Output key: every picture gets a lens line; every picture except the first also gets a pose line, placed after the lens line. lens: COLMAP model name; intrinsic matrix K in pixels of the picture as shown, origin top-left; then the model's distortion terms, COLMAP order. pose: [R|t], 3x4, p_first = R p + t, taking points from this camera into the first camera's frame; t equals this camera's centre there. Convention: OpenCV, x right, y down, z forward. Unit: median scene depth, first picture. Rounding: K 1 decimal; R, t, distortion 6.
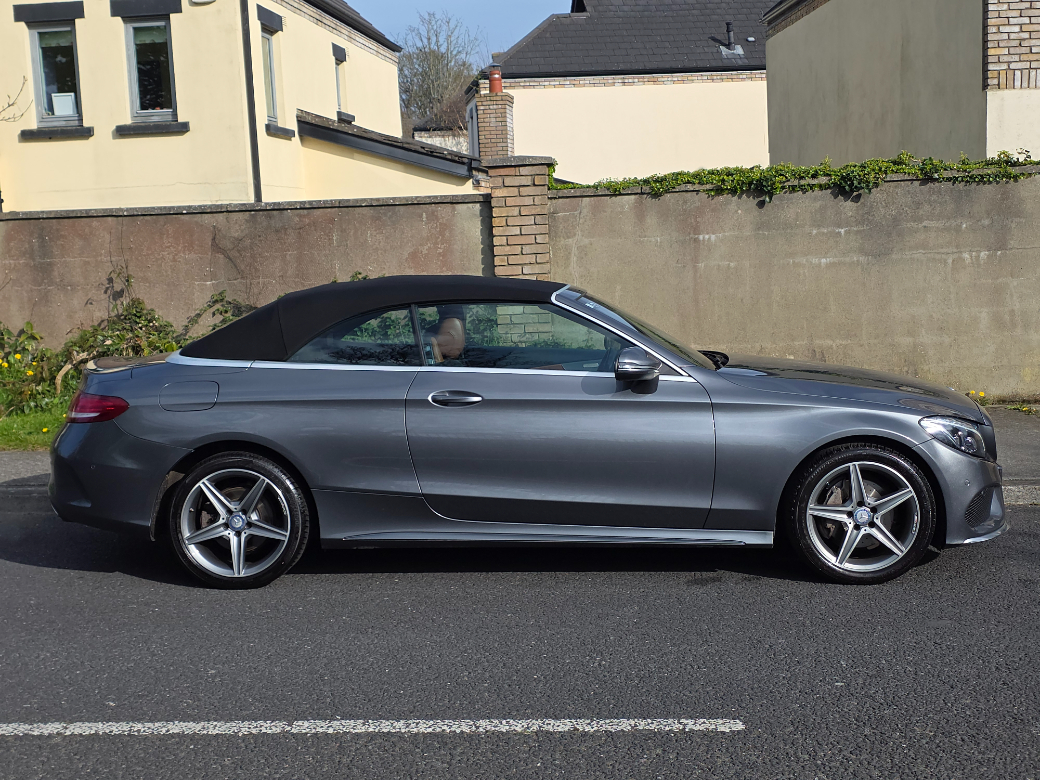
lens RADIAL K [[1385.0, 0, 520.1], [0, 1385.0, 391.0], [0, 0, 1]] dist [0.045874, 0.000000]
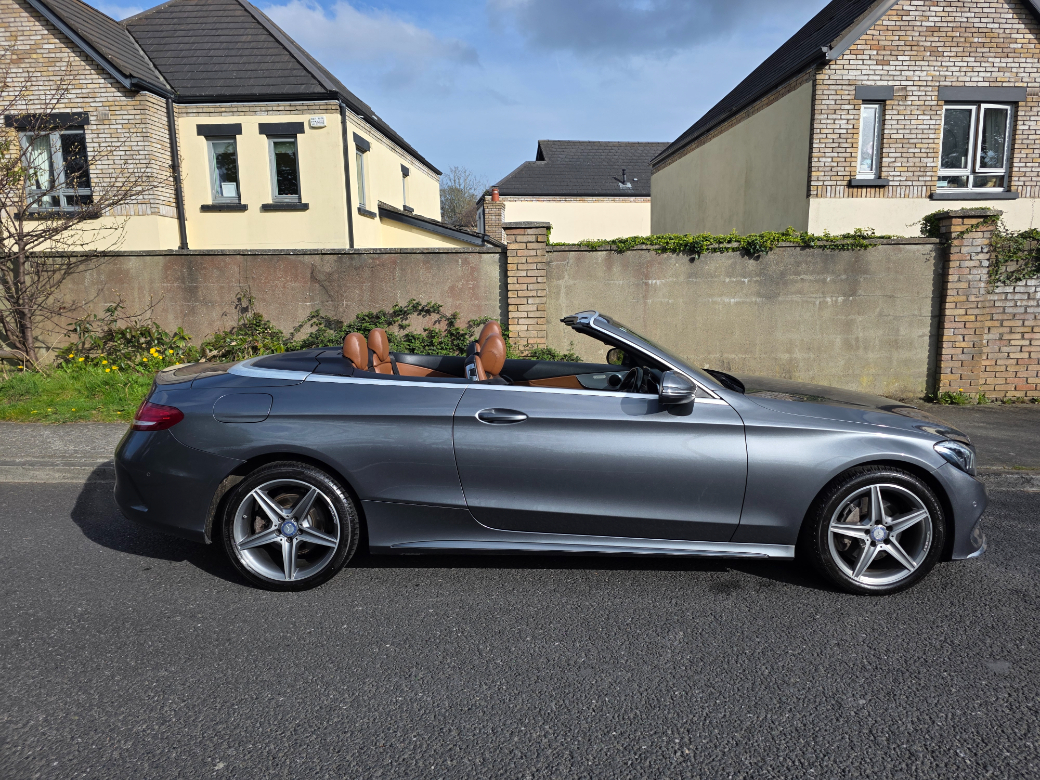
lens RADIAL K [[705.8, 0, 538.9], [0, 705.8, 397.9], [0, 0, 1]] dist [0.036987, -0.013708]
pose [[0.998065, 0.020579, 0.058668, -0.027729], [-0.023090, 0.998832, 0.042445, -0.017728], [-0.057726, -0.043717, 0.997375, 0.259701]]
